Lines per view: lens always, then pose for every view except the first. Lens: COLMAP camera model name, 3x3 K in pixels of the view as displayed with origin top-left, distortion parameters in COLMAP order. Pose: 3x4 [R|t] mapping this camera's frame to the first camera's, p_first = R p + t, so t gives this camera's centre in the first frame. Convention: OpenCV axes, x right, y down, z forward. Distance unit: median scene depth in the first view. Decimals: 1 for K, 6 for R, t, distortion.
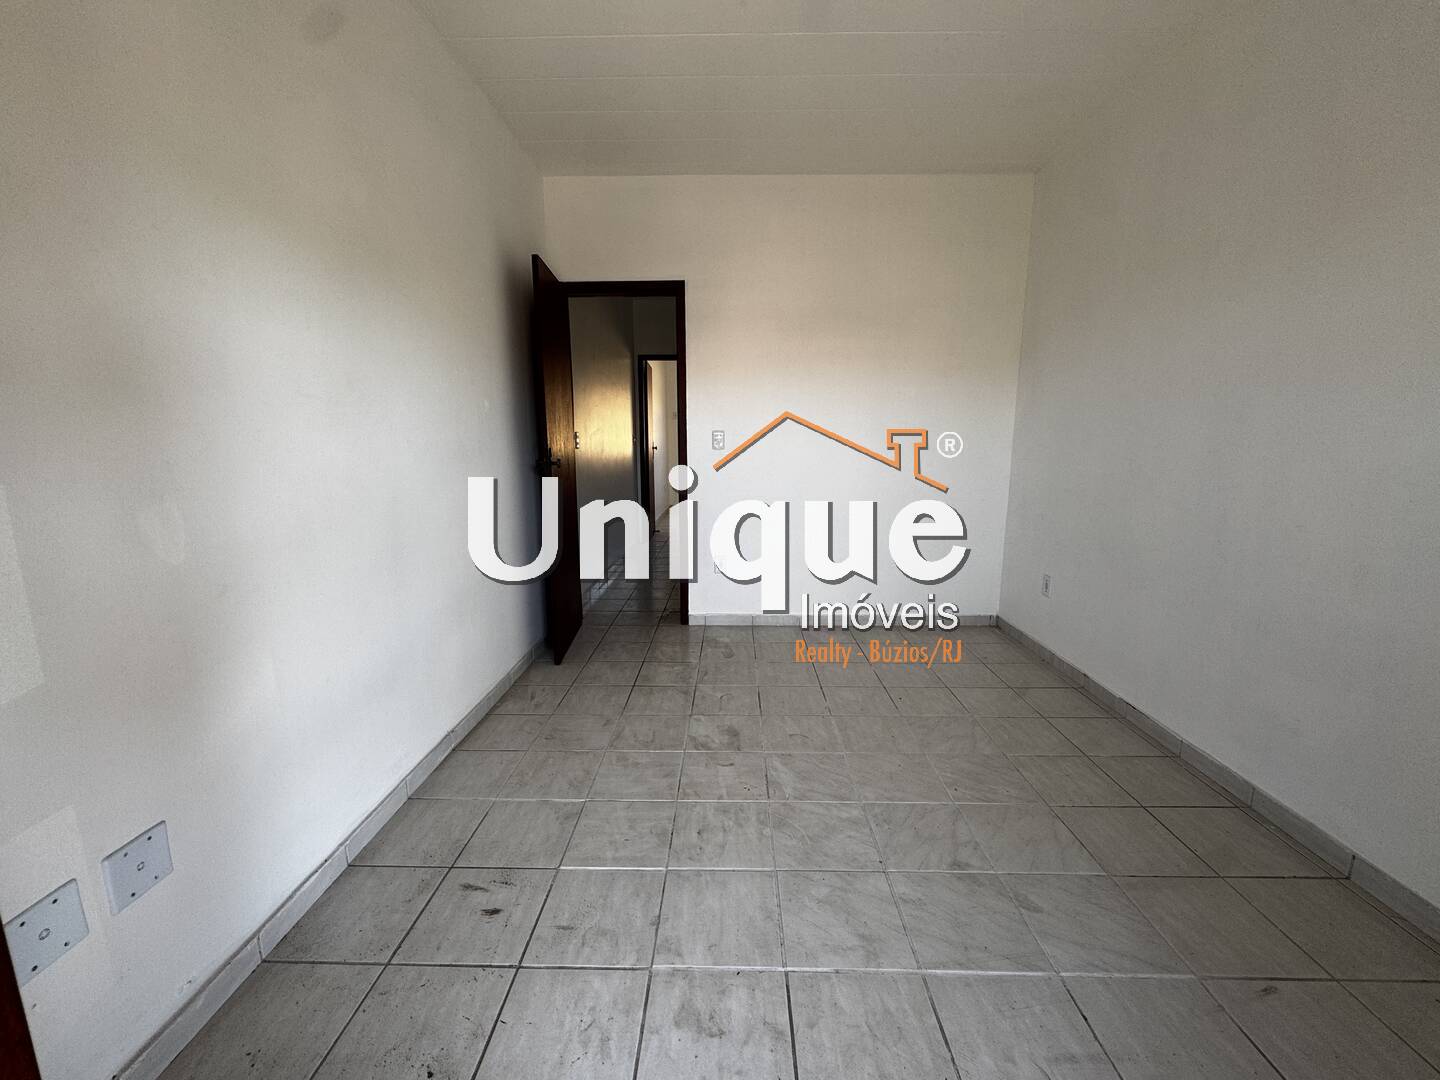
lens RADIAL K [[572.8, 0, 722.0], [0, 572.8, 536.4], [0, 0, 1]] dist [0.002083, -0.001309]
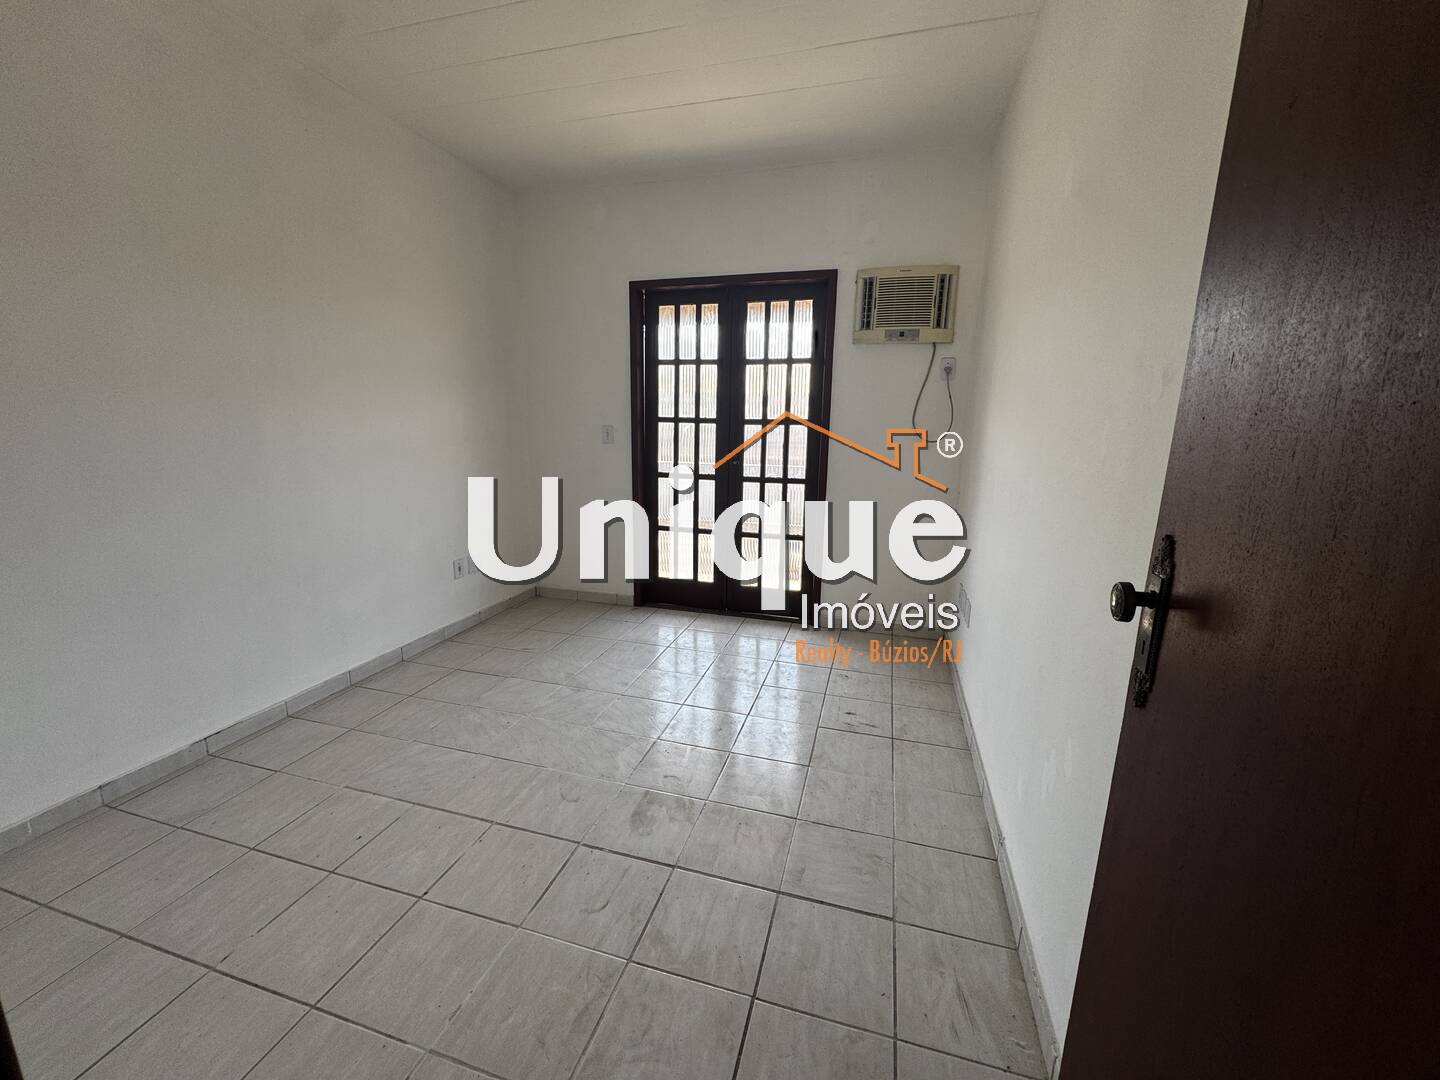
lens RADIAL K [[572.8, 0, 719.8], [0, 572.8, 539.2], [0, 0, 1]] dist [0.002083, -0.001309]
pose [[-0.966040, -0.065685, 0.249906, -0.272450], [0.028549, 0.934097, 0.355876, -0.306356], [-0.256812, 0.350925, -0.900500, 1.613929]]
